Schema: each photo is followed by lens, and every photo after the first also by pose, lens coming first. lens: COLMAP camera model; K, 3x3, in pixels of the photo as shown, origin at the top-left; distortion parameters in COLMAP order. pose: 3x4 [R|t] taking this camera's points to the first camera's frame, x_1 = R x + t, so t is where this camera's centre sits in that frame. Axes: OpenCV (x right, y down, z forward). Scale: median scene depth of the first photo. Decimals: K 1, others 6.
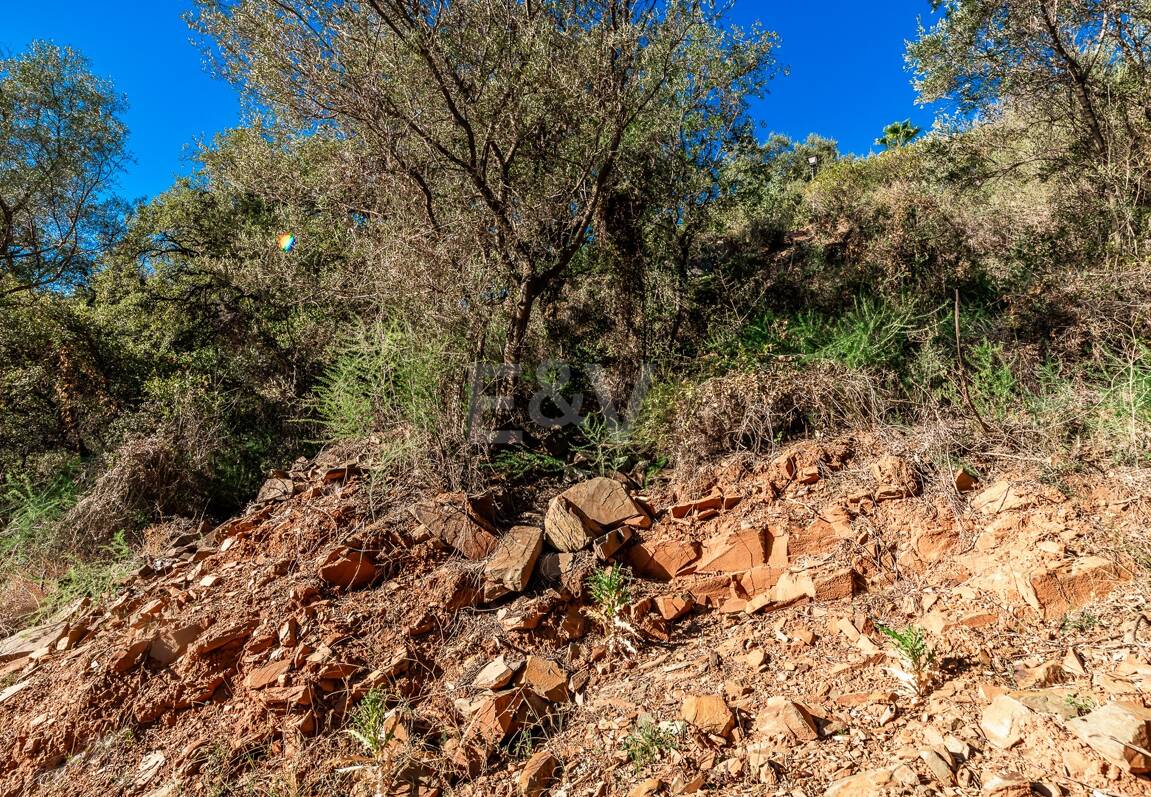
lens RADIAL K [[569.4, 0, 574.1], [0, 569.4, 404.3], [0, 0, 1]] dist [-0.002582, 0.001488]
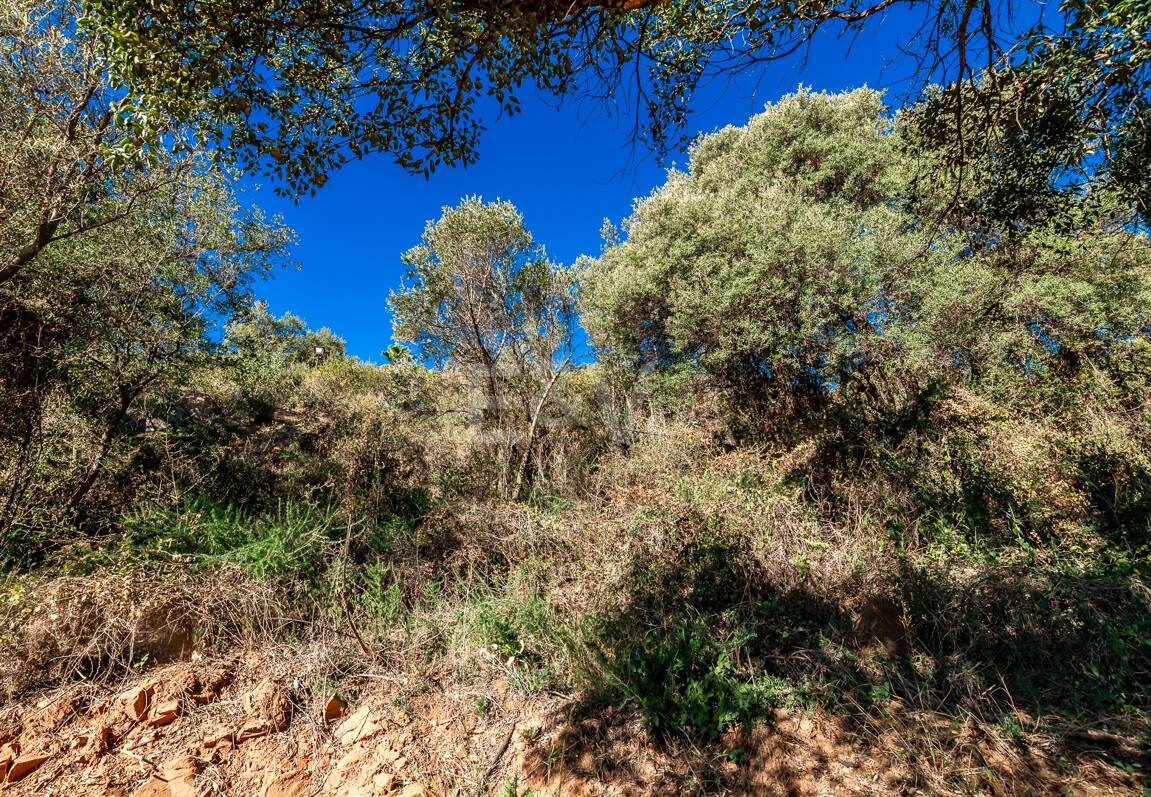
lens RADIAL K [[569.4, 0, 575.5], [0, 569.4, 401.7], [0, 0, 1]] dist [-0.002582, 0.001488]
pose [[0.658078, 0.275874, 0.700591, 0.107740], [-0.041902, 0.942437, -0.331747, -0.049403], [-0.751783, 0.188959, 0.631757, -0.036237]]
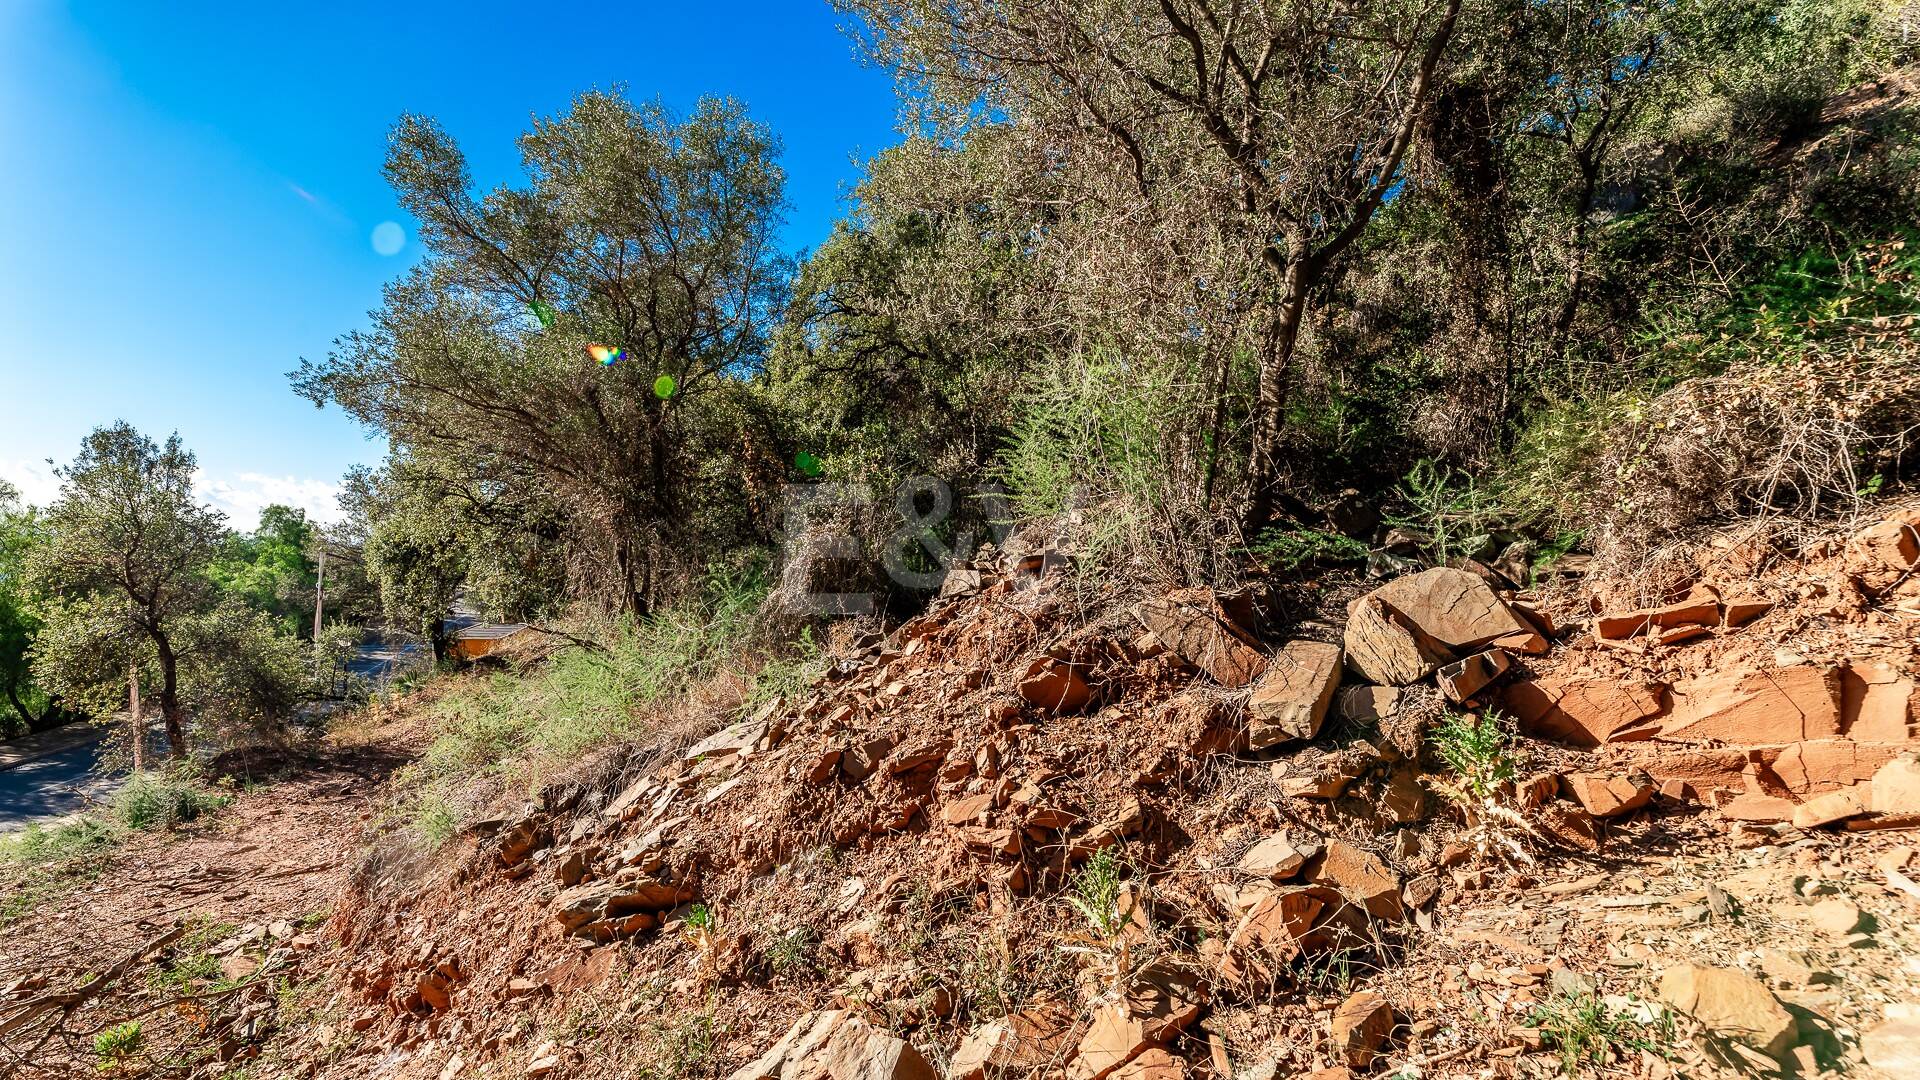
lens RADIAL K [[770.2, 0, 959.1], [0, 770.2, 545.6], [0, 0, 1]] dist [-0.001170, 0.000328]
pose [[0.890551, -0.011617, -0.454735, -0.042544], [0.049622, 0.996189, 0.071730, 0.024199], [0.452169, -0.086444, 0.887734, 0.056558]]
